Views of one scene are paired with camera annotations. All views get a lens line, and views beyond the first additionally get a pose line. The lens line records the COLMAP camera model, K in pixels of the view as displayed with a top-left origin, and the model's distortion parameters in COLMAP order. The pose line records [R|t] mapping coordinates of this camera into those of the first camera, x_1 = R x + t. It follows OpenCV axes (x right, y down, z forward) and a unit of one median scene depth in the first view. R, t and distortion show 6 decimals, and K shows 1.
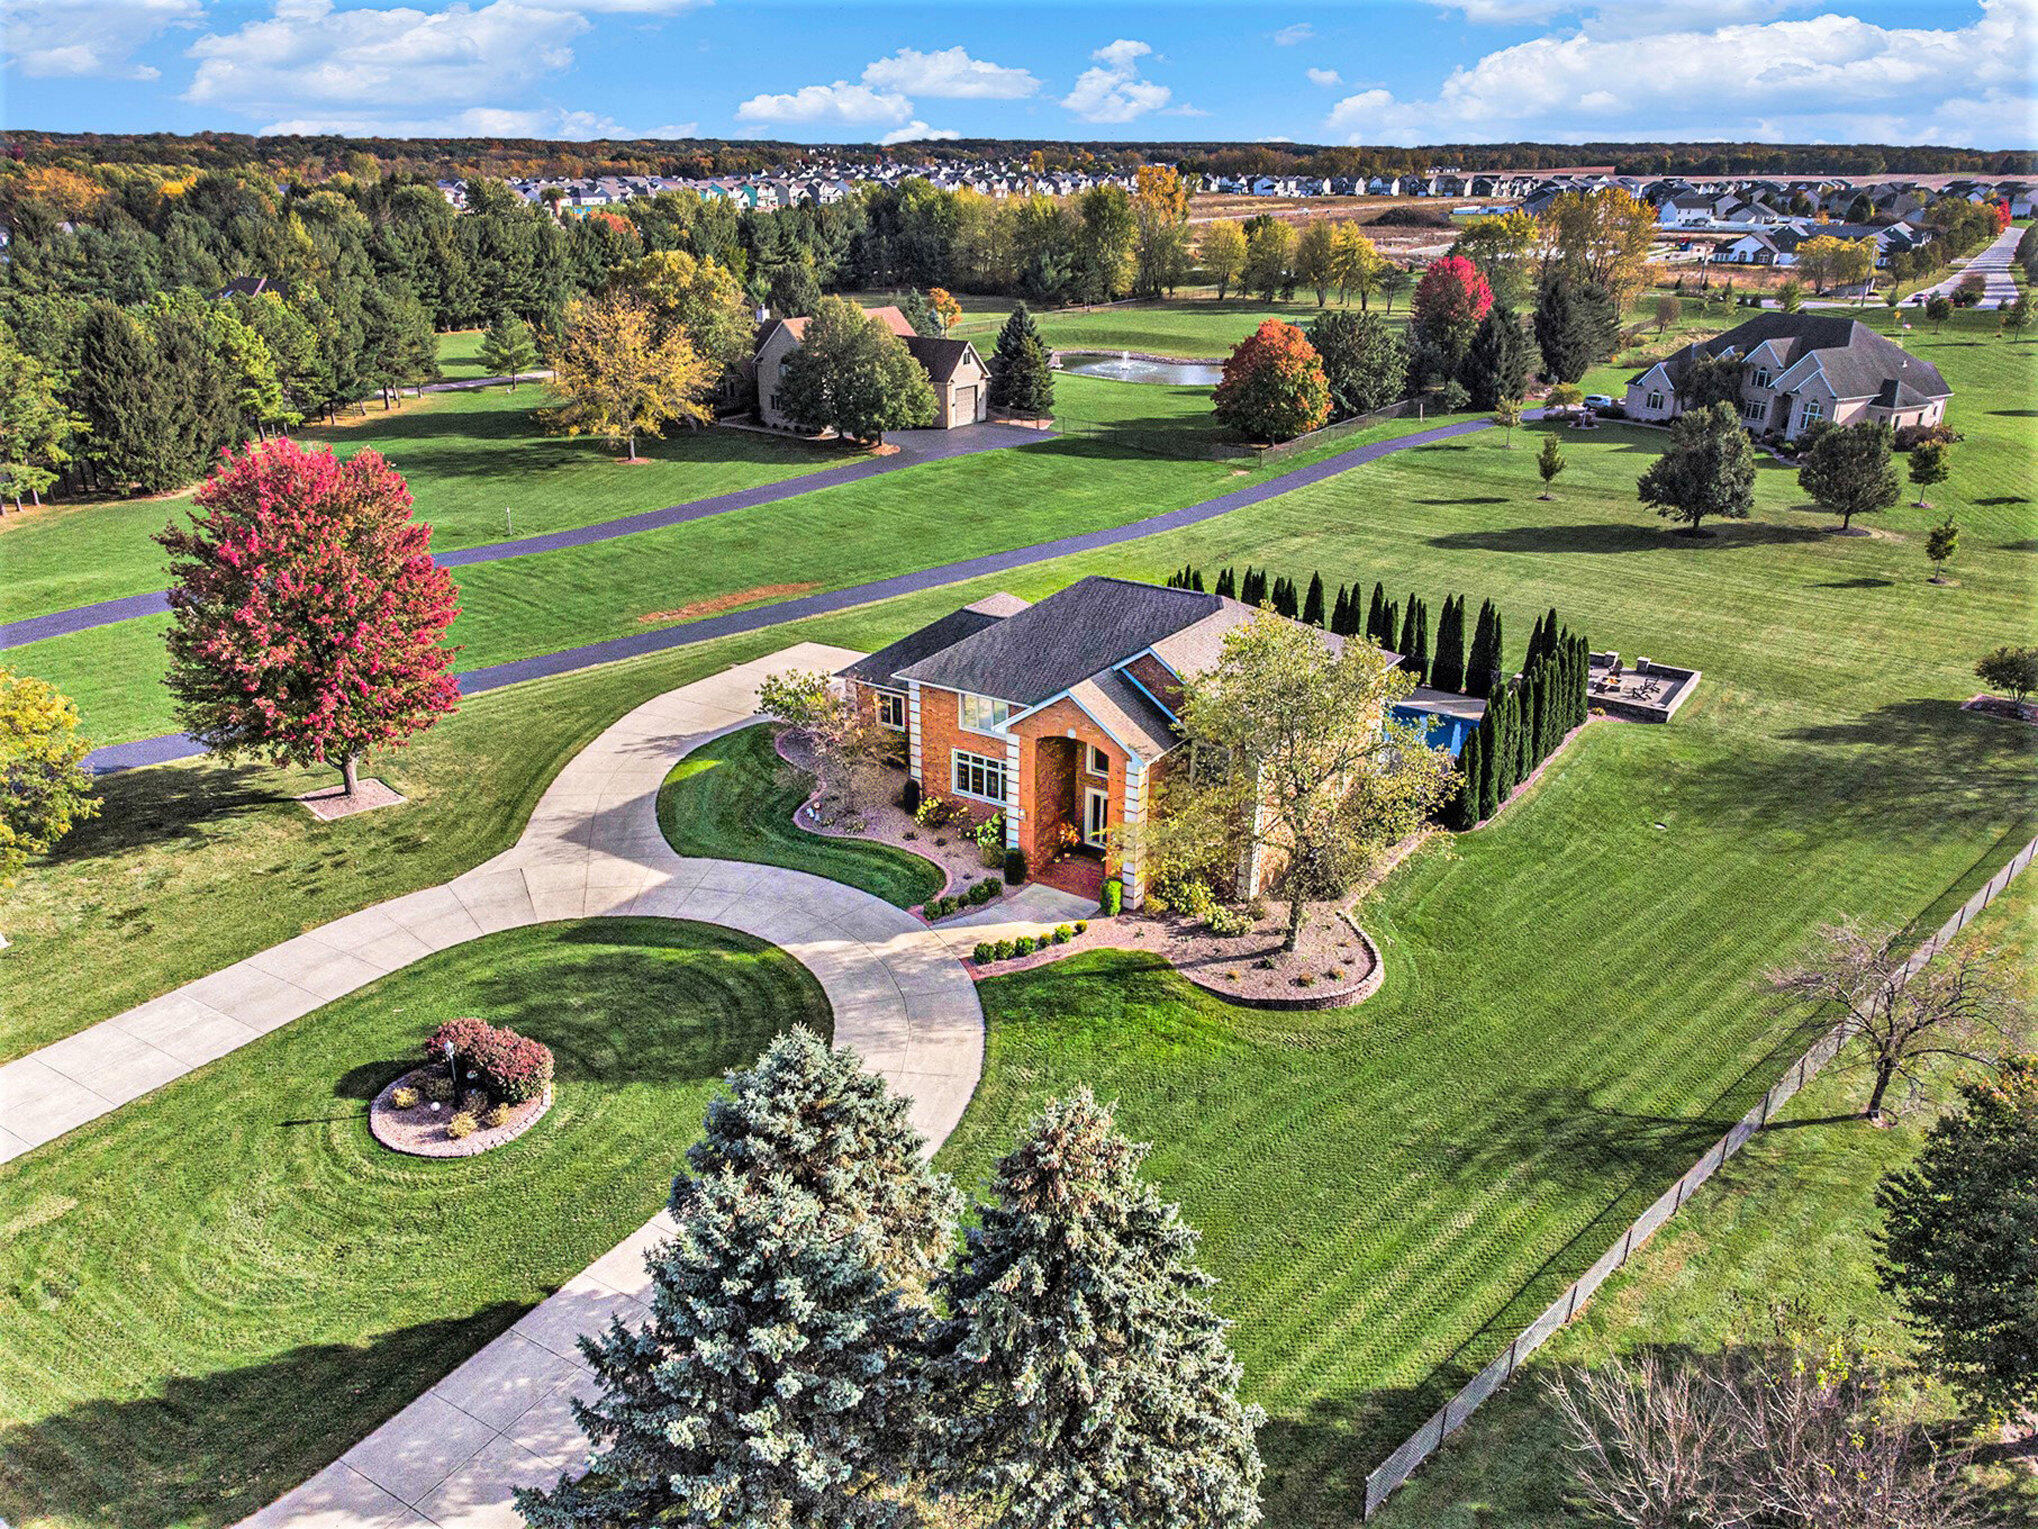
lens RADIAL K [[1514.1, 0, 1019.0], [0, 1514.1, 764.5], [0, 0, 1]] dist [-0.000018, 0.036286]
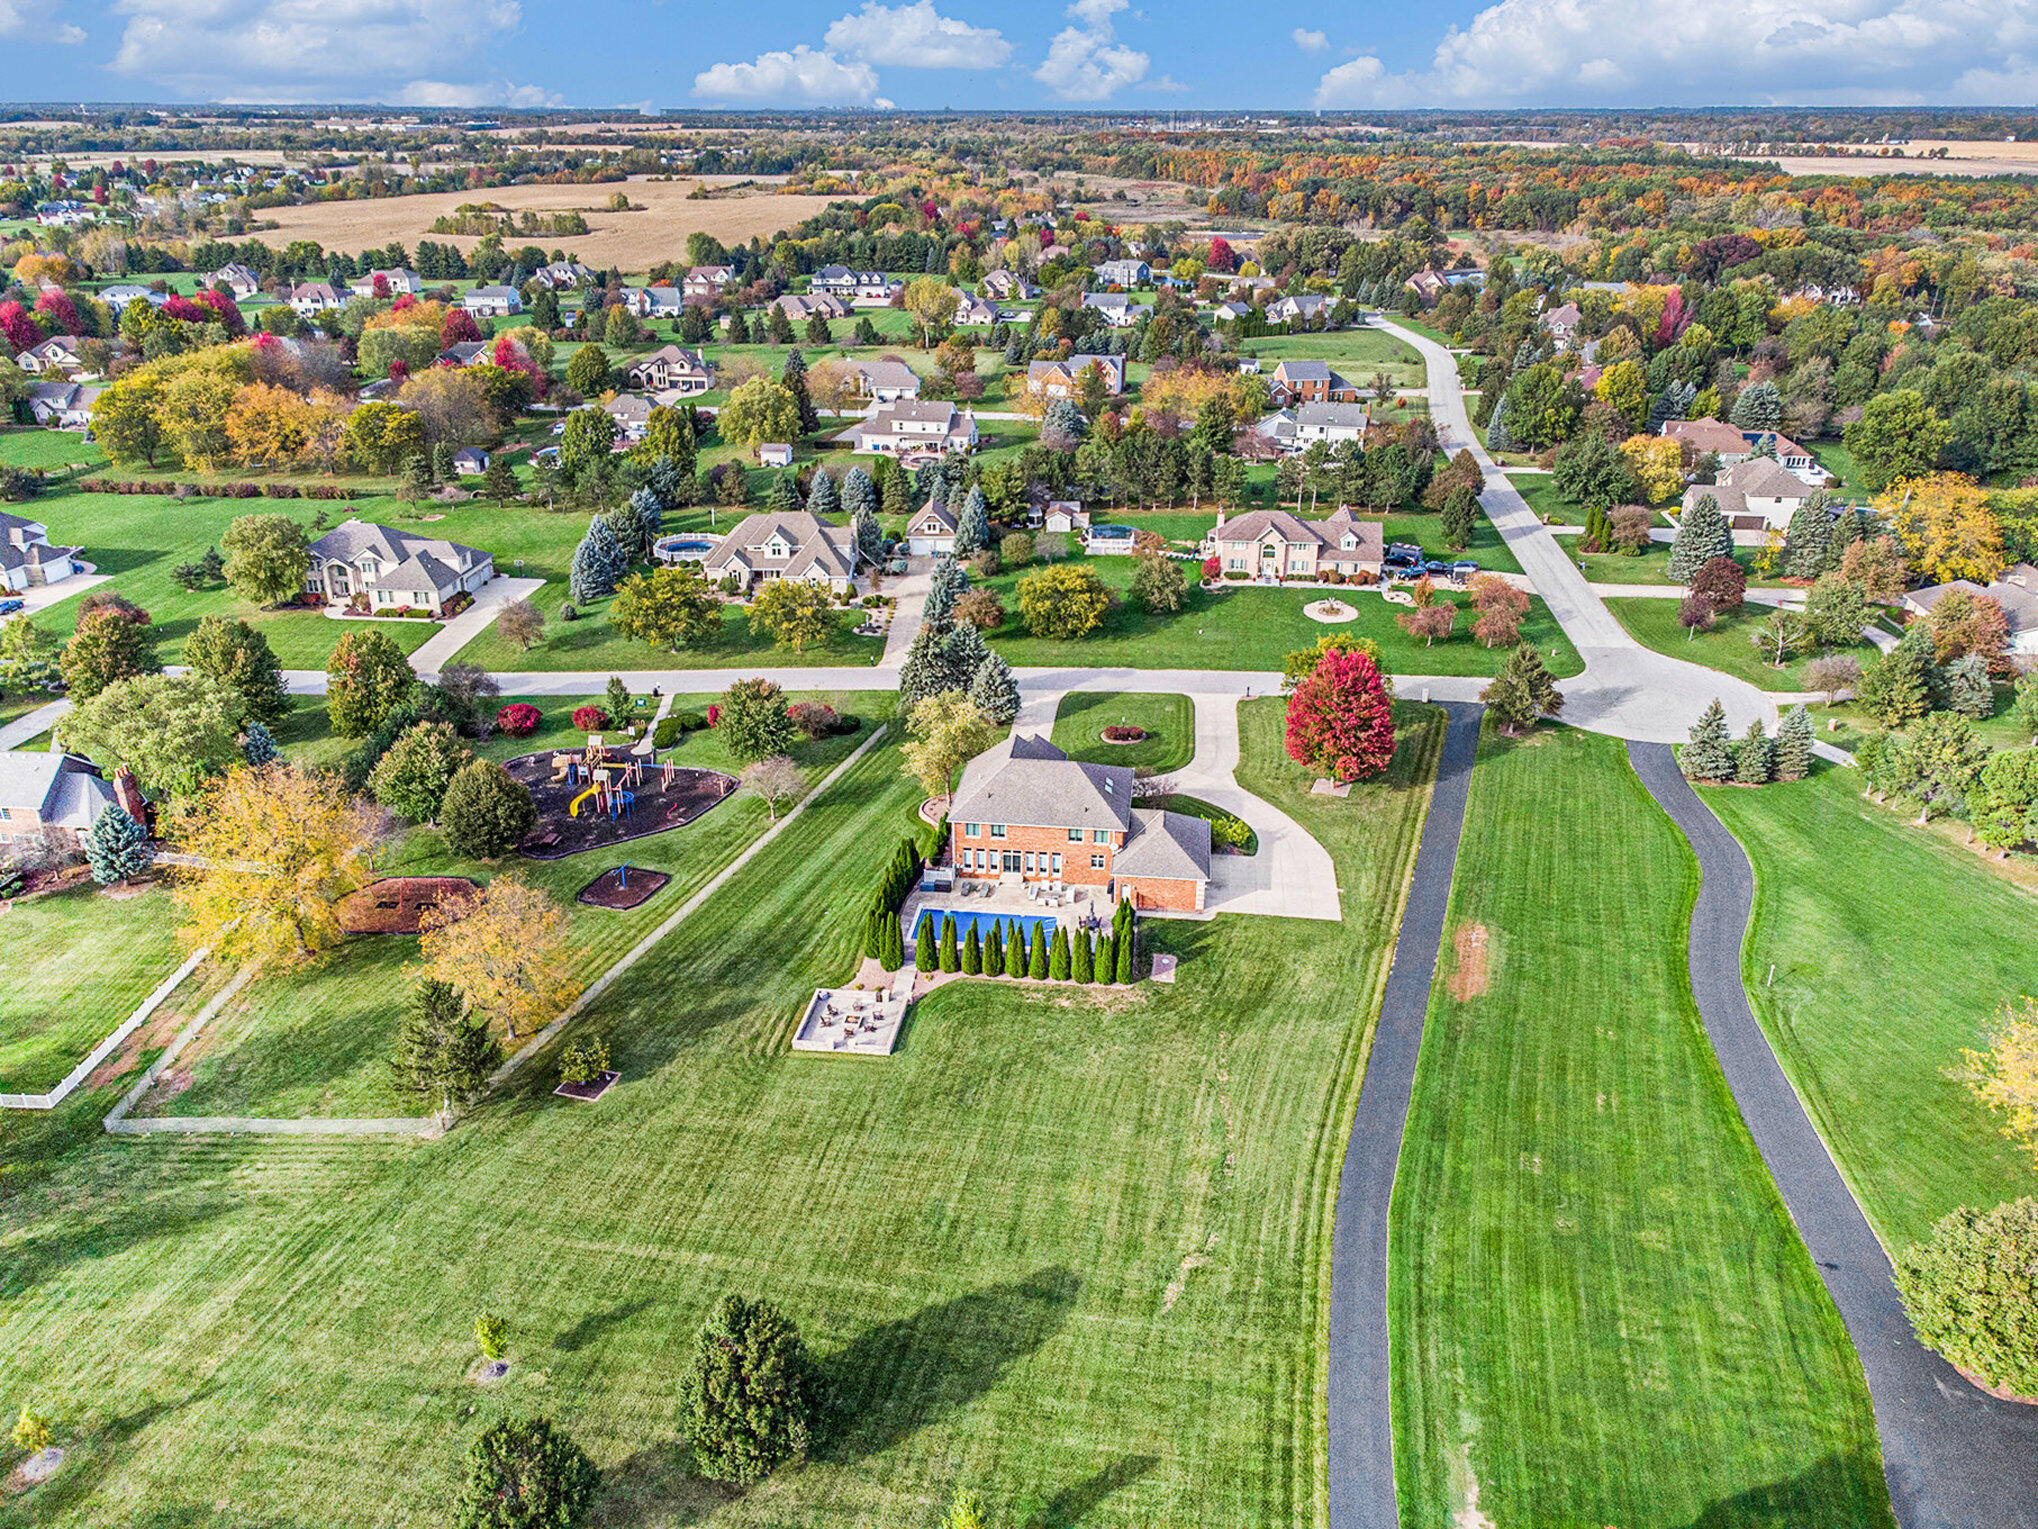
lens RADIAL K [[1502.2, 0, 1019.0], [0, 1502.2, 764.5], [0, 0, 1]] dist [0.013554, 0.001674]
pose [[-0.894286, 0.171318, -0.413405, 1.143969], [-0.175914, 0.714857, 0.676782, -1.765586], [0.411470, 0.677960, -0.609149, 2.535108]]
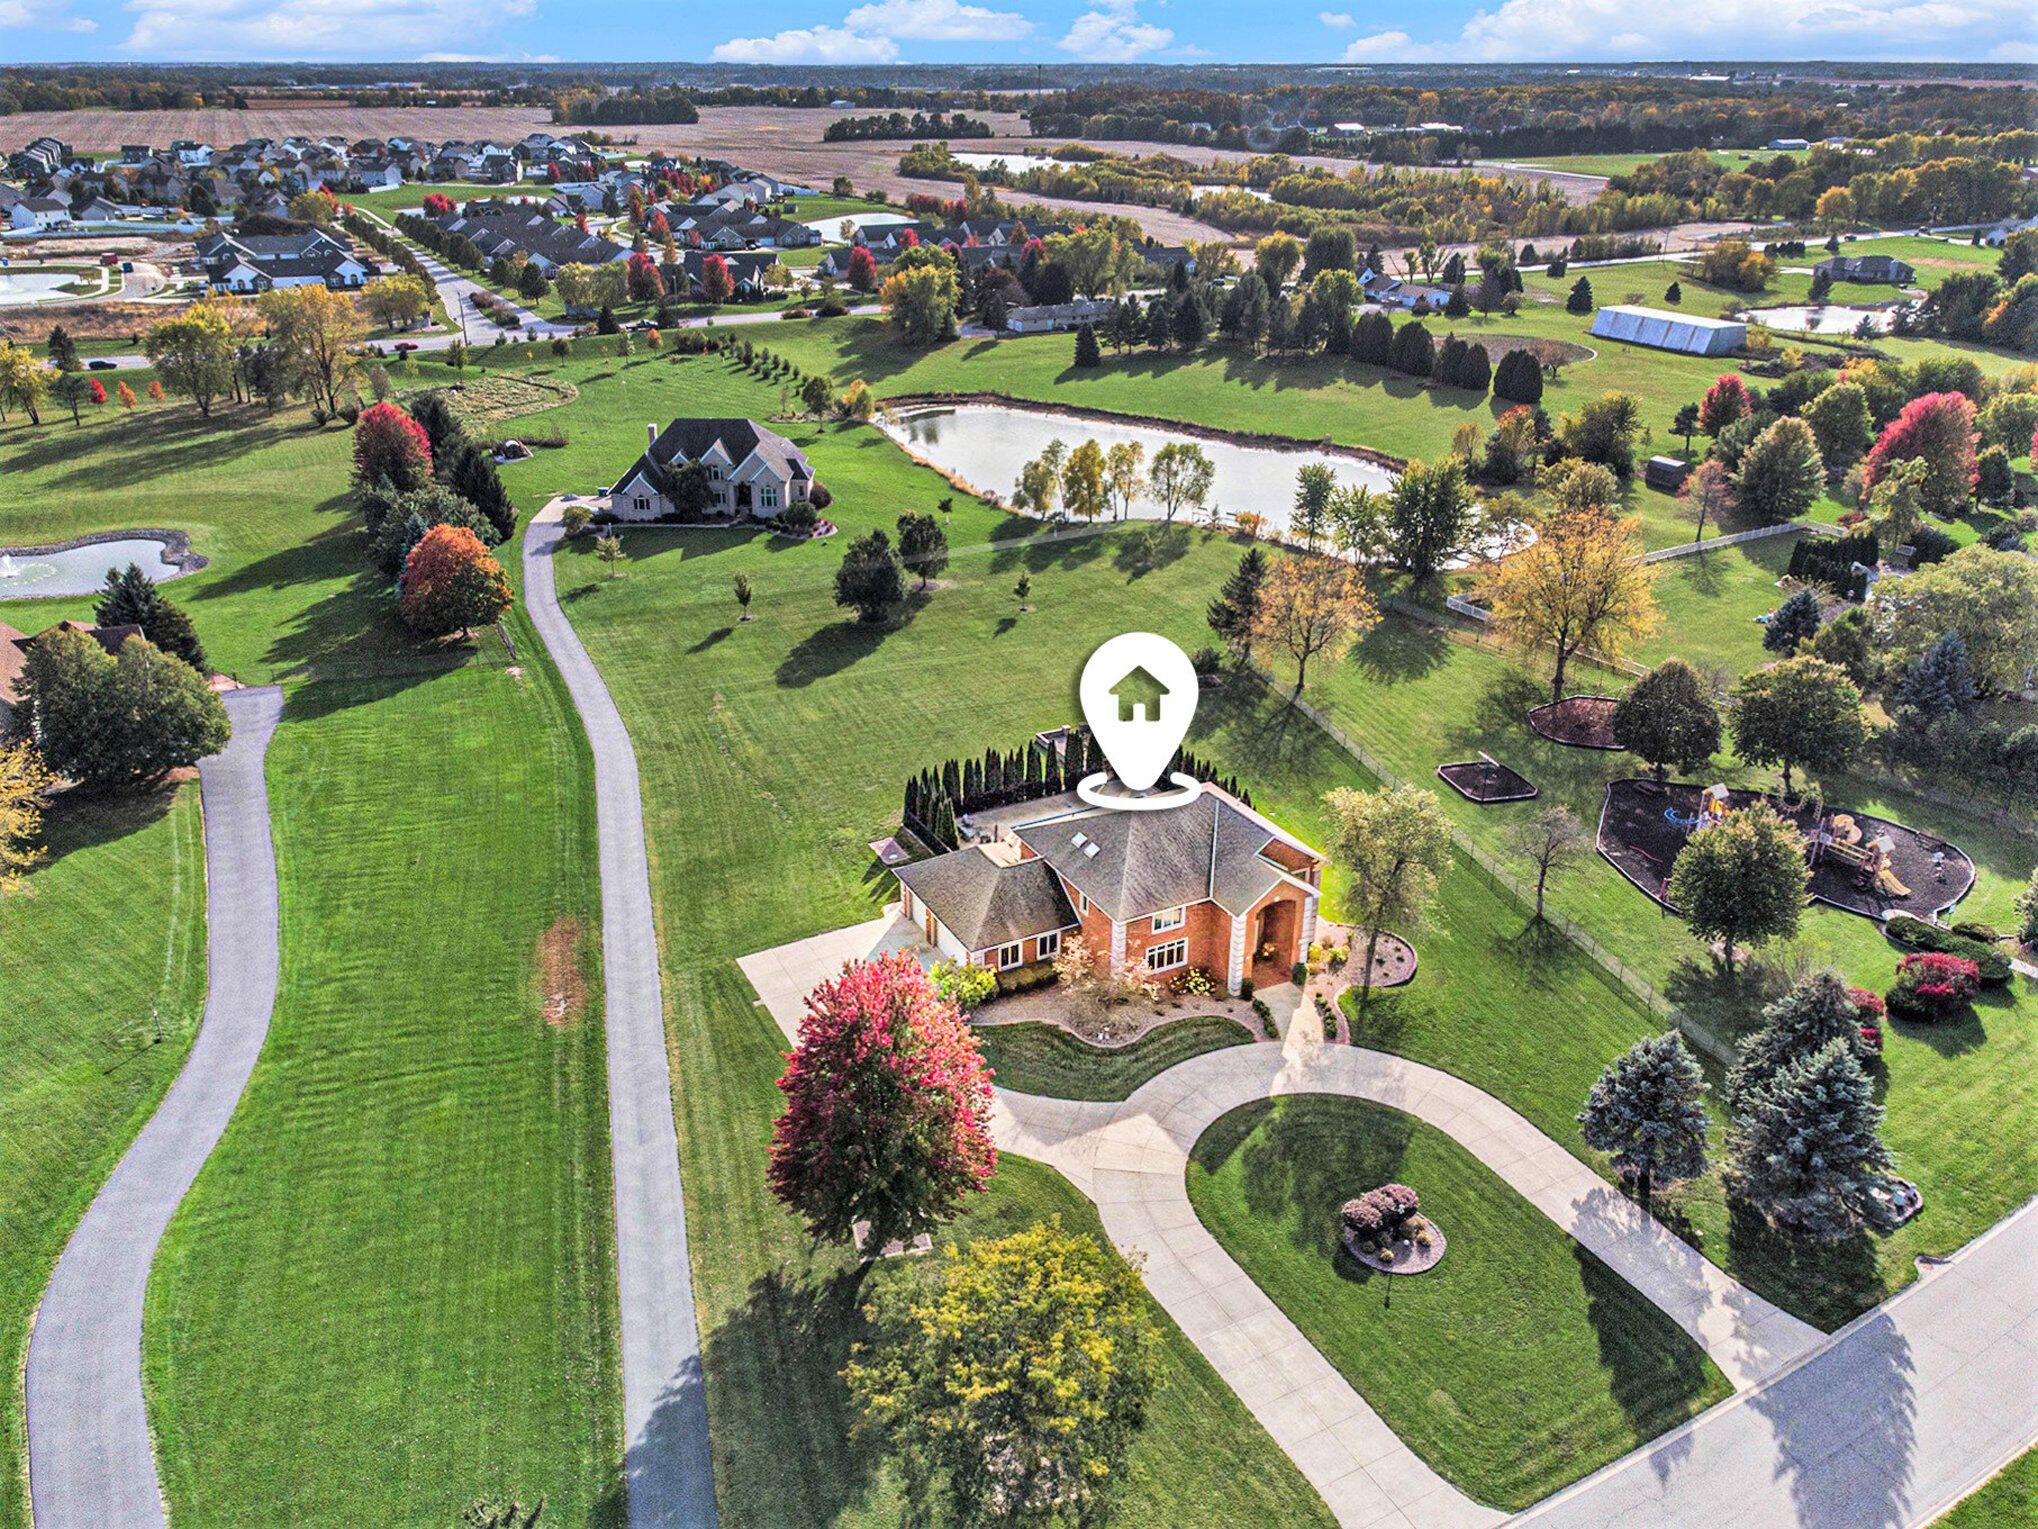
lens RADIAL K [[1502.2, 0, 1019.0], [0, 1502.2, 764.5], [0, 0, 1]] dist [0.013554, 0.001674]
pose [[0.484062, -0.367725, 0.794017, -1.331096], [0.325645, 0.917939, 0.226591, -0.610638], [-0.812182, 0.148884, 0.564087, 0.232532]]
